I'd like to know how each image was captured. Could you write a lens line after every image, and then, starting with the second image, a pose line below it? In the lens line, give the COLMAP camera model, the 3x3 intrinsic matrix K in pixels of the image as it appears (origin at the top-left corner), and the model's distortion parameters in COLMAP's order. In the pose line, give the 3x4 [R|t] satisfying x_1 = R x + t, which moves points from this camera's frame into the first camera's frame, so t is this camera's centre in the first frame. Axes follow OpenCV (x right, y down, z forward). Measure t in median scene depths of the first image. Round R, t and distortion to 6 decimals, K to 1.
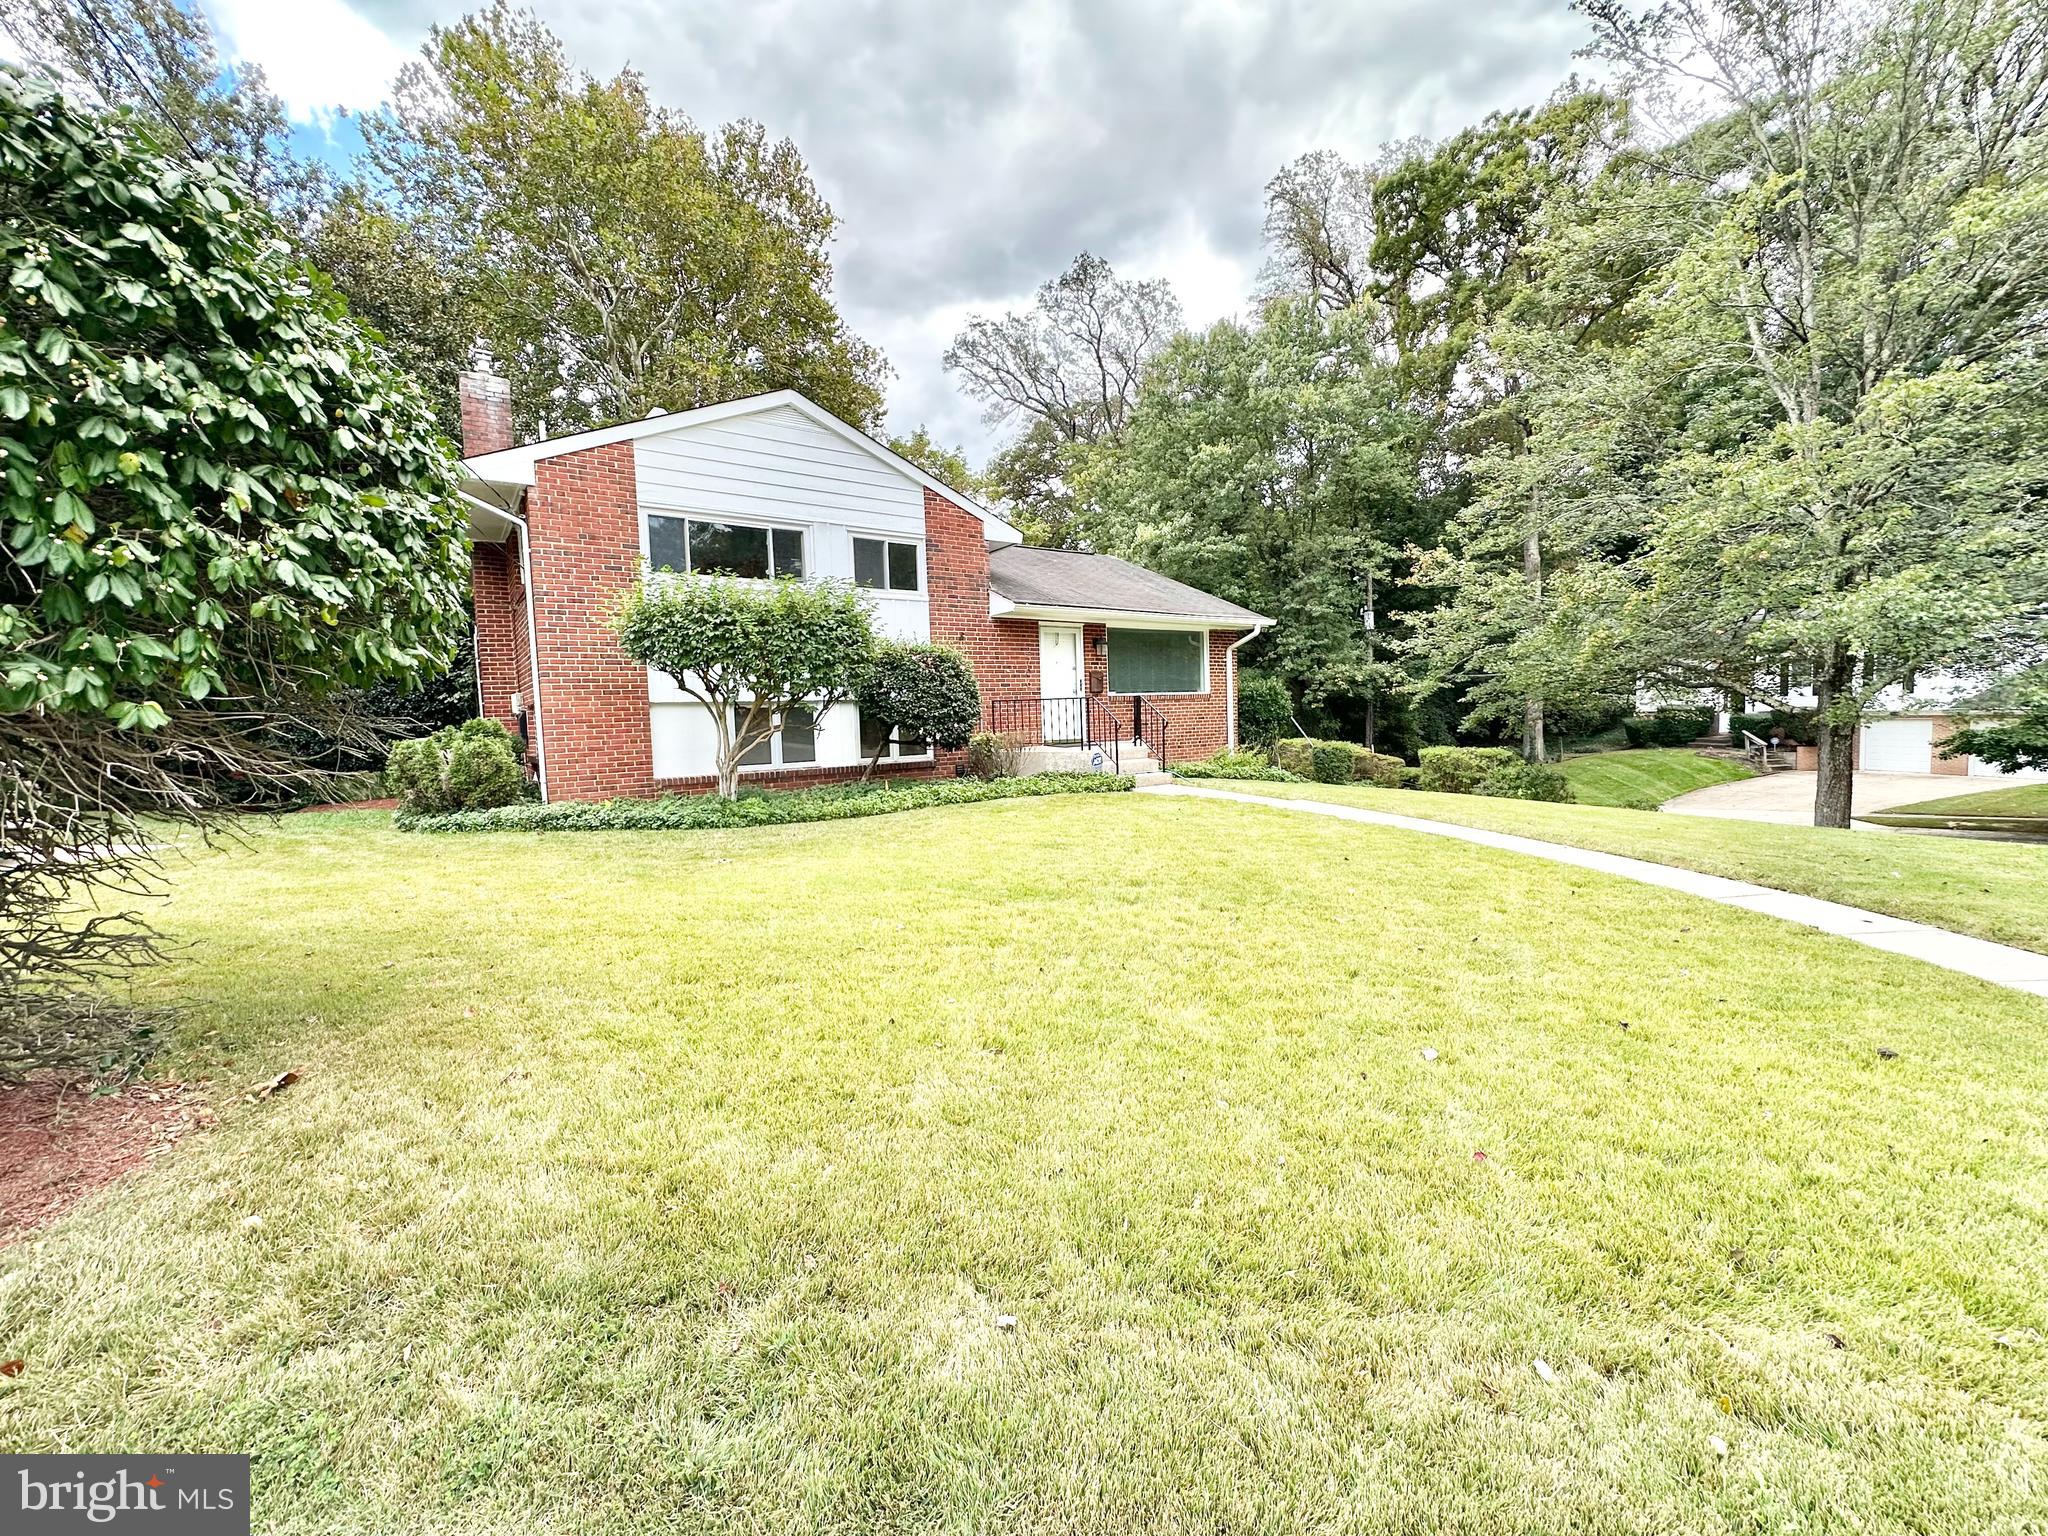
lens RADIAL K [[815.5, 0, 1022.7], [0, 815.5, 764.8], [0, 0, 1]] dist [-0.000643, -0.000370]
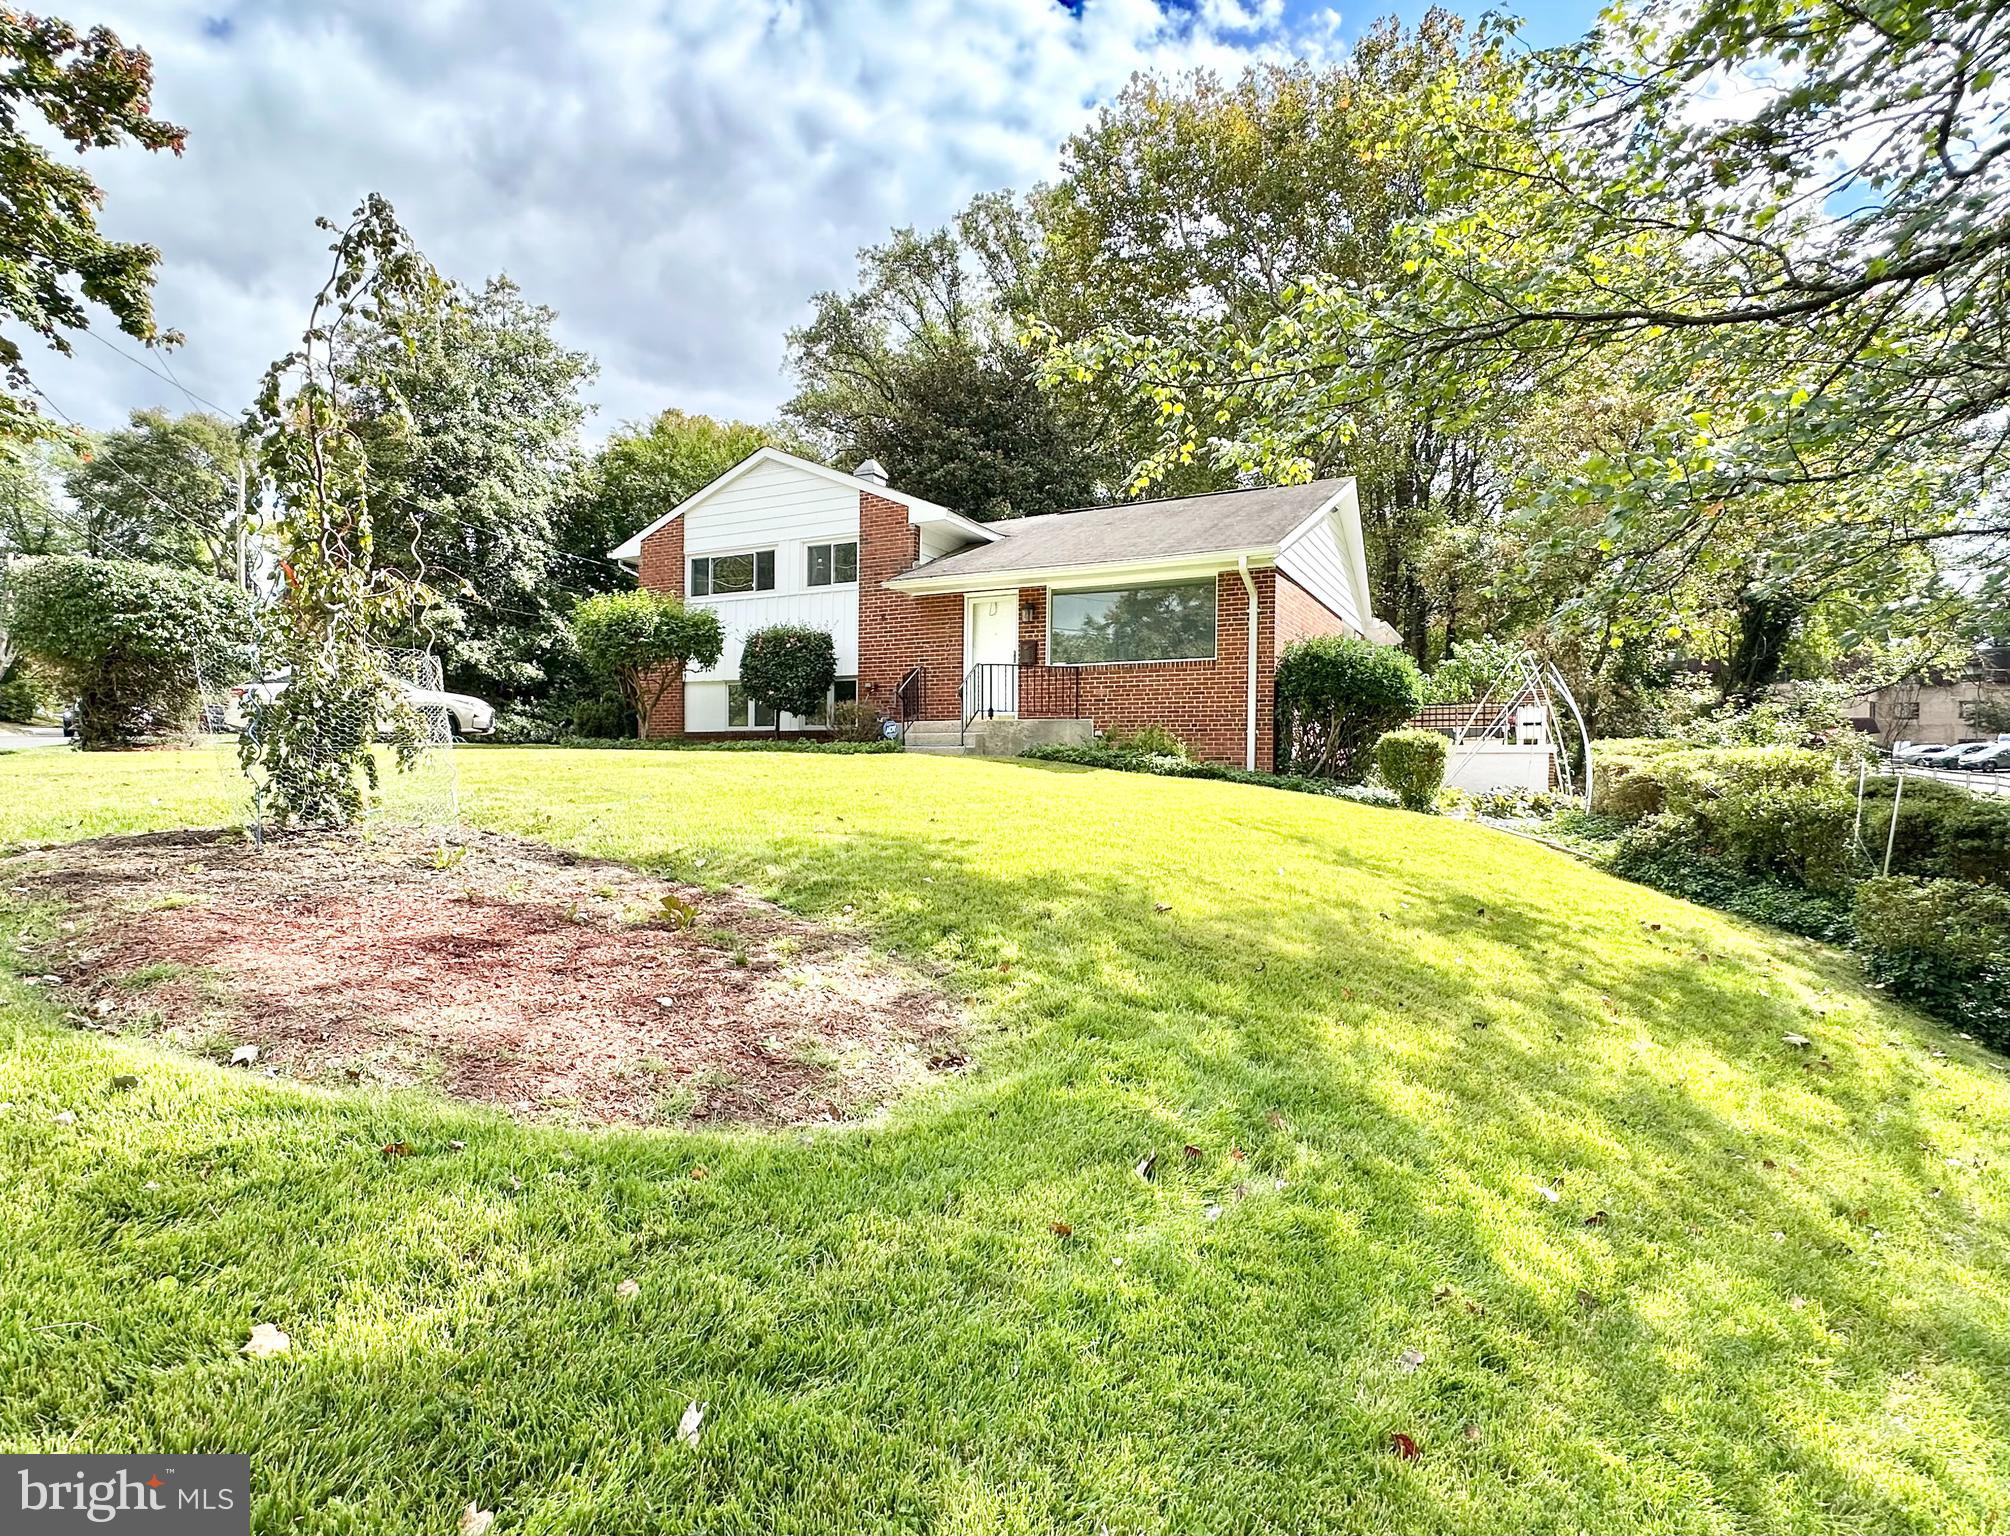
lens RADIAL K [[1039.0, 0, 967.5], [0, 1039.0, 775.3], [0, 0, 1]] dist [-0.000993, 0.000391]
pose [[0.432100, 0.044264, -0.900739, 1.005018], [-0.076156, 0.997018, 0.012463, 0.021673], [0.898604, 0.063211, 0.434182, 0.417913]]
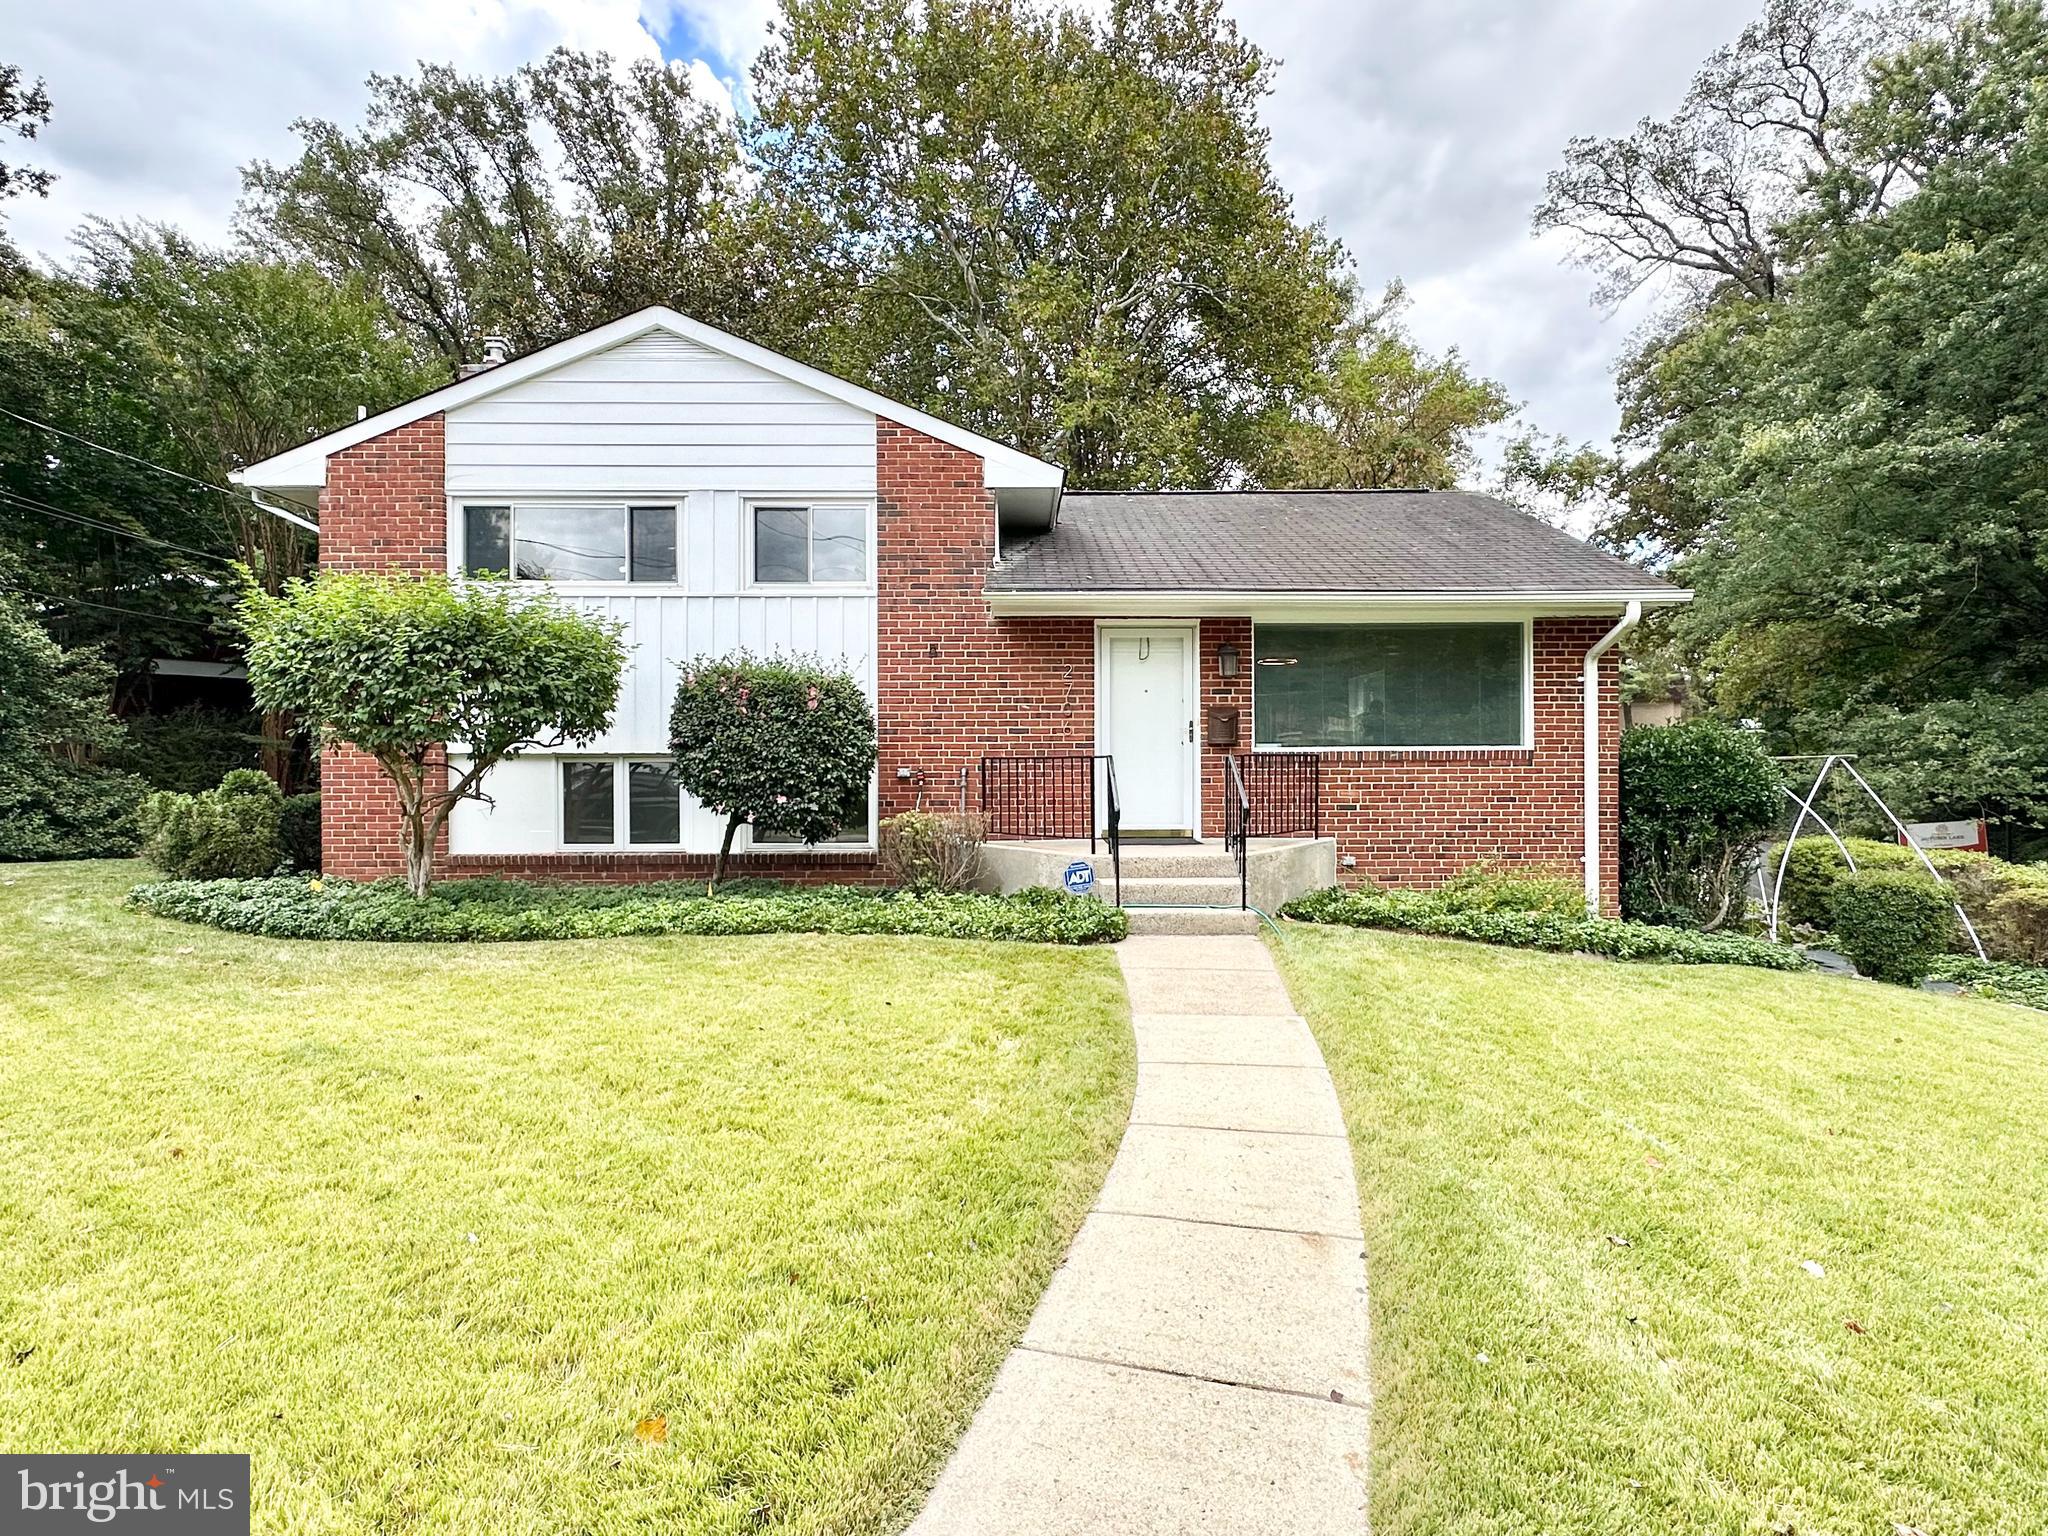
lens RADIAL K [[1111.5, 0, 1023.2], [0, 1111.5, 768.4], [0, 0, 1]] dist [-0.001974, 0.000181]
pose [[0.821207, 0.028042, -0.569940, 0.367637], [-0.057698, 0.997753, -0.034044, -0.037790], [0.567705, 0.060842, 0.820980, 0.300035]]
